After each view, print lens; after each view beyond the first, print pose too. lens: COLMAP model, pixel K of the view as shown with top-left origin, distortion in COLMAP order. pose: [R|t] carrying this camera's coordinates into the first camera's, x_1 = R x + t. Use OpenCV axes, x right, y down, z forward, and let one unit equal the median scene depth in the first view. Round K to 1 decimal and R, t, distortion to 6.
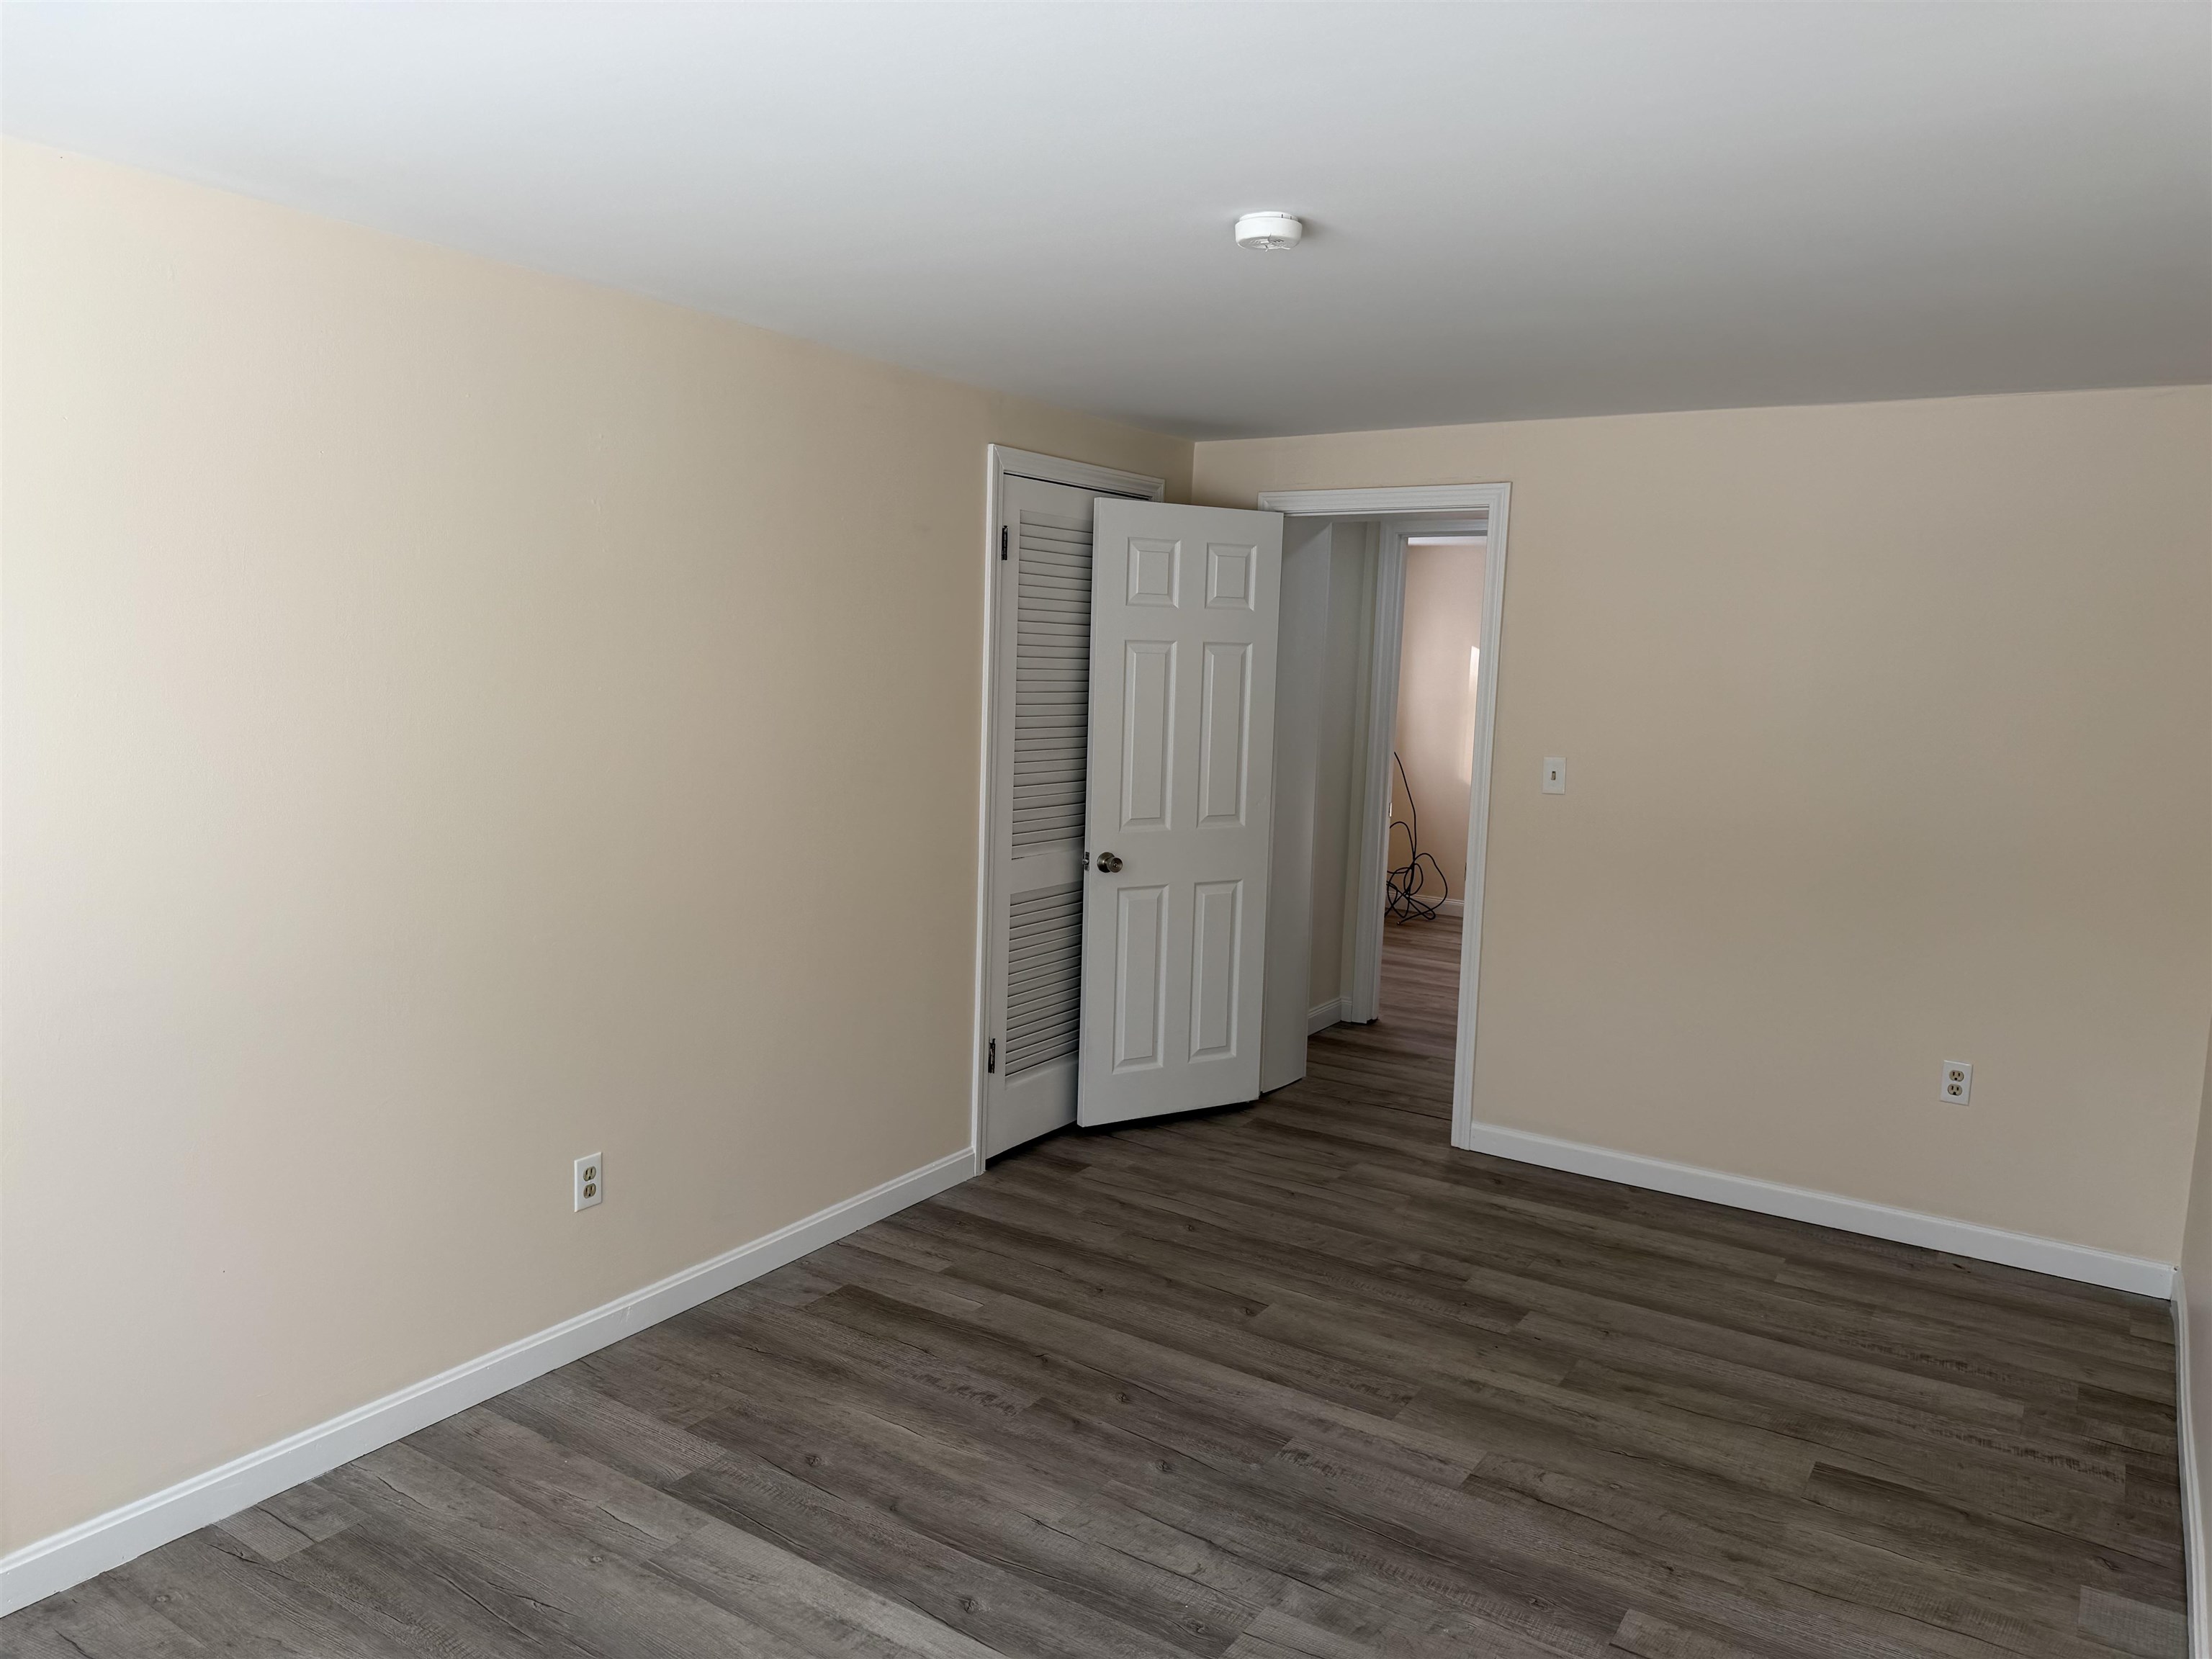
lens RADIAL K [[1557.8, 0, 1100.8], [0, 1557.8, 821.2], [0, 0, 1]] dist [0.111927, -0.136245]
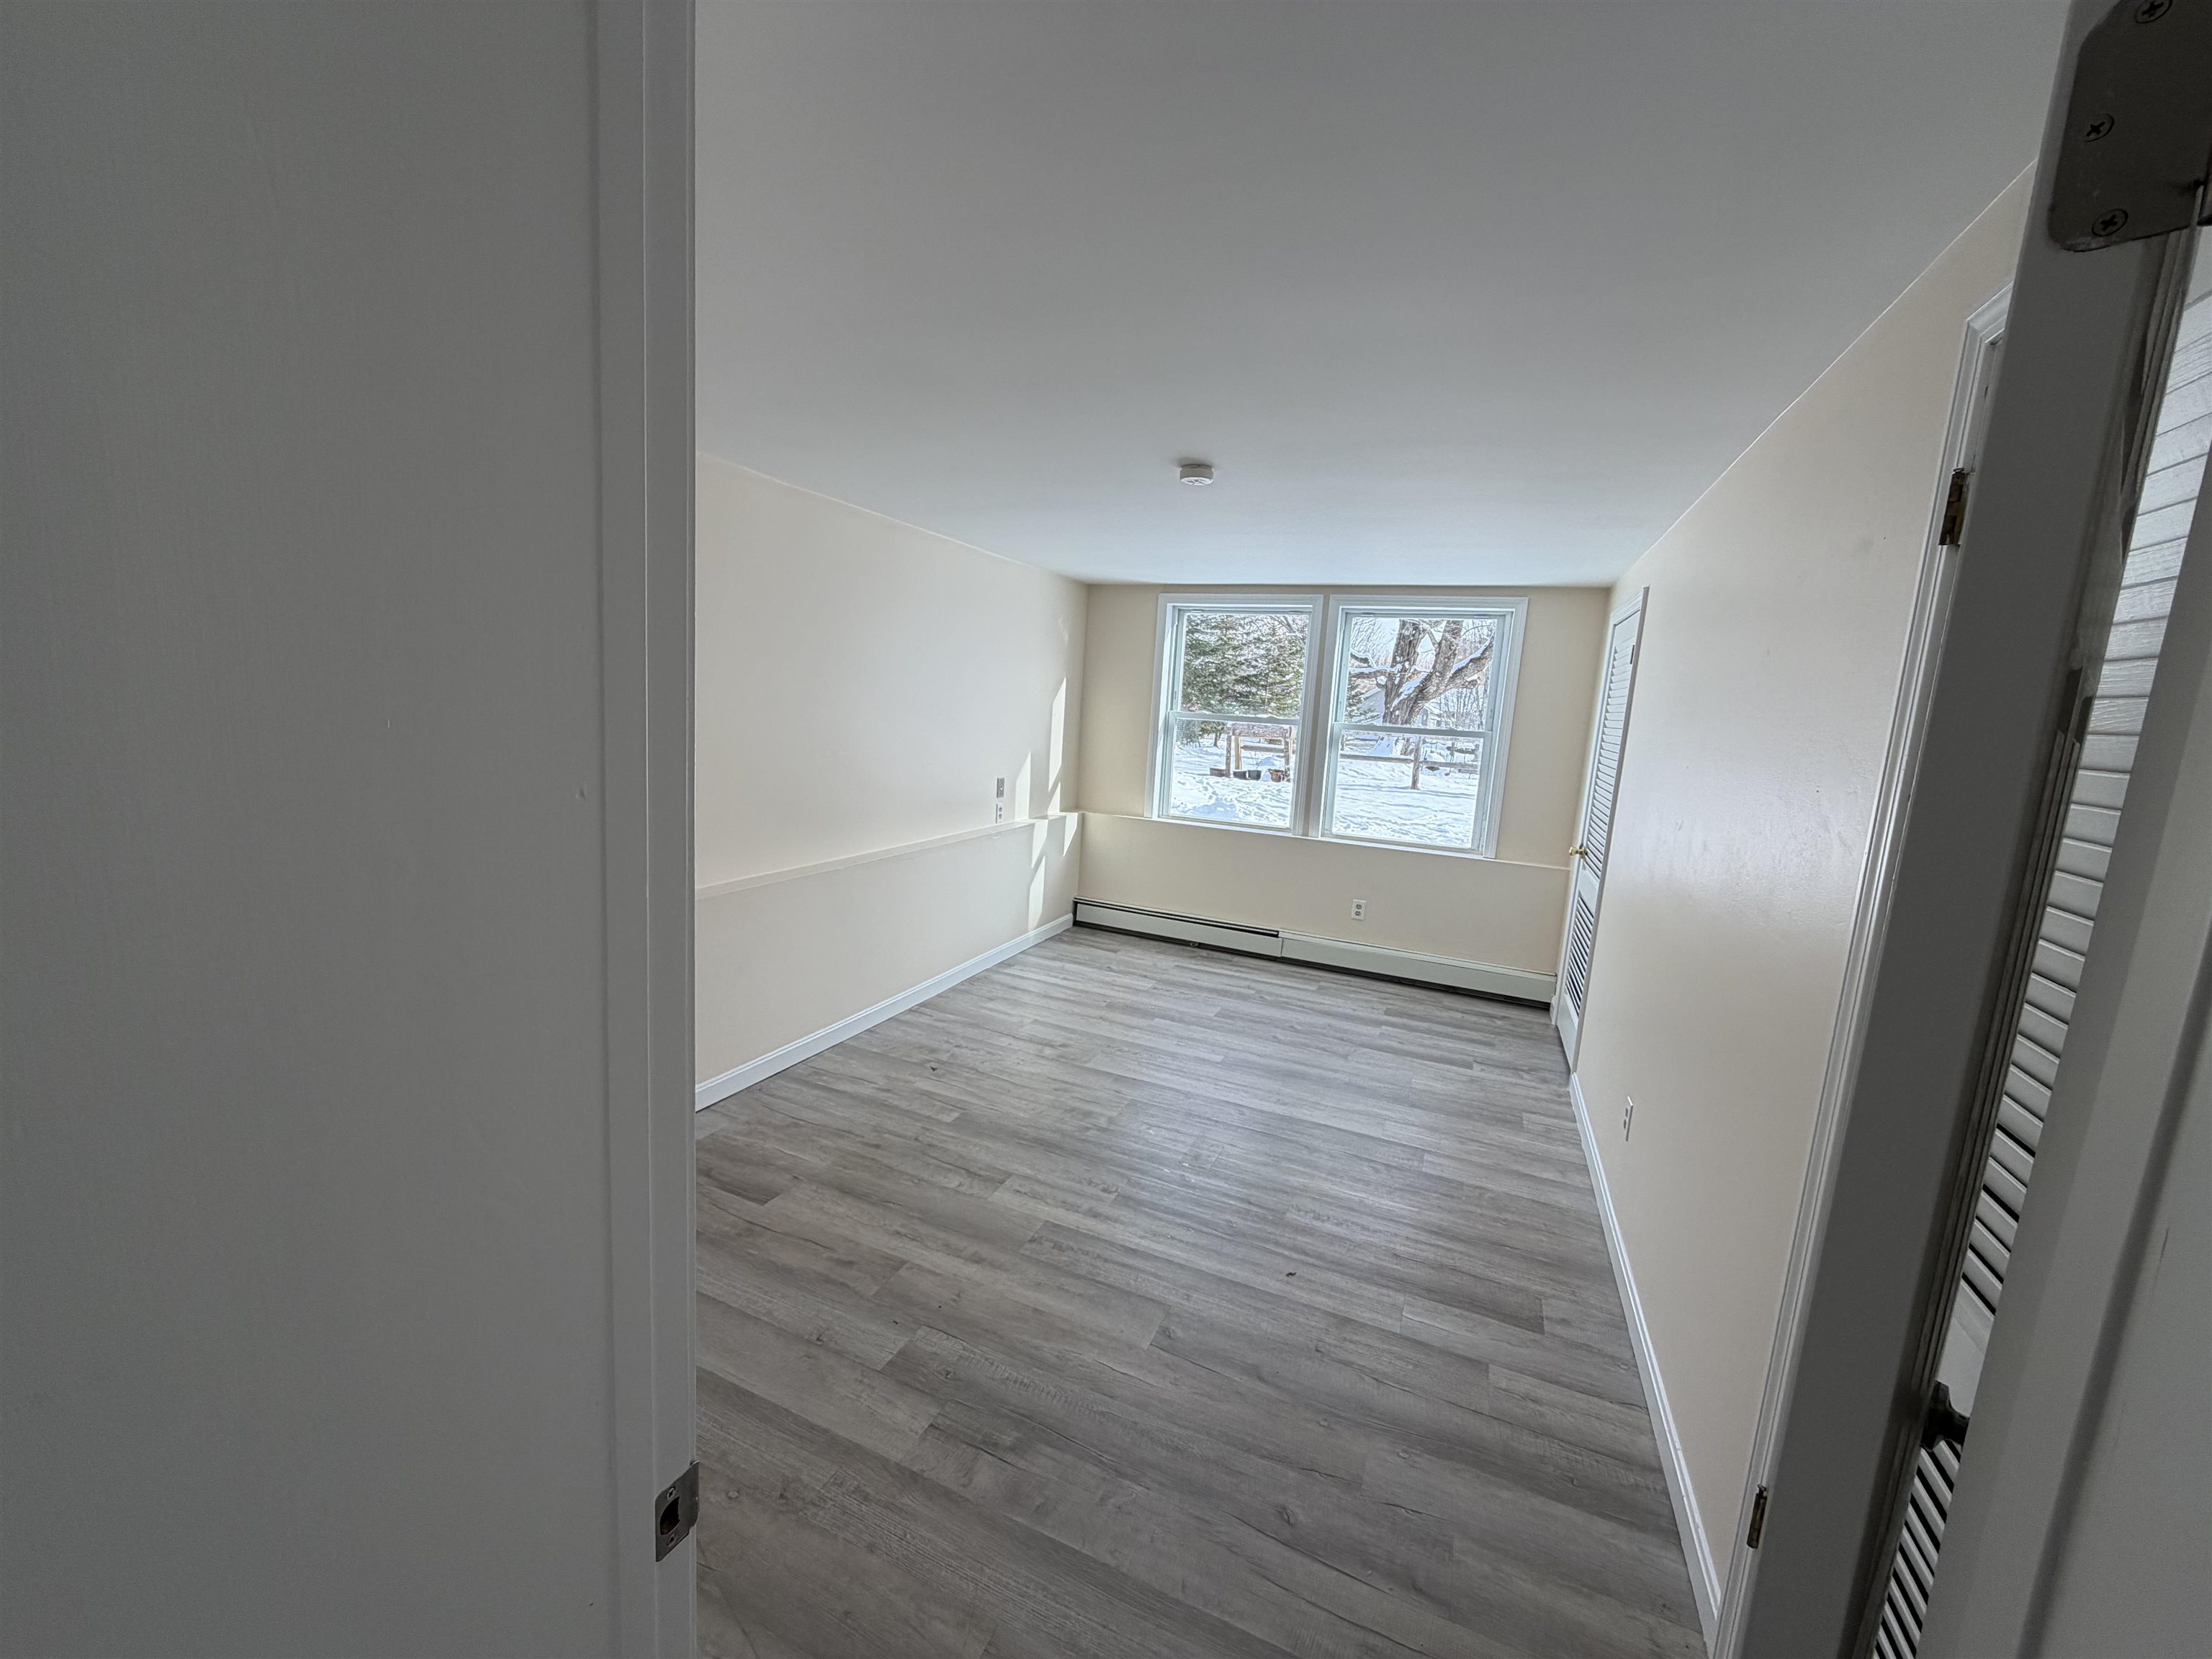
lens RADIAL K [[885.3, 0, 1106.0], [0, 885.3, 829.5], [0, 0, 1]] dist [0.000046, -0.000001]
pose [[-0.980000, -0.068874, -0.186701, 0.294472], [-0.116121, 0.959825, 0.255446, -0.165598], [0.161607, 0.272017, -0.948625, 1.616654]]
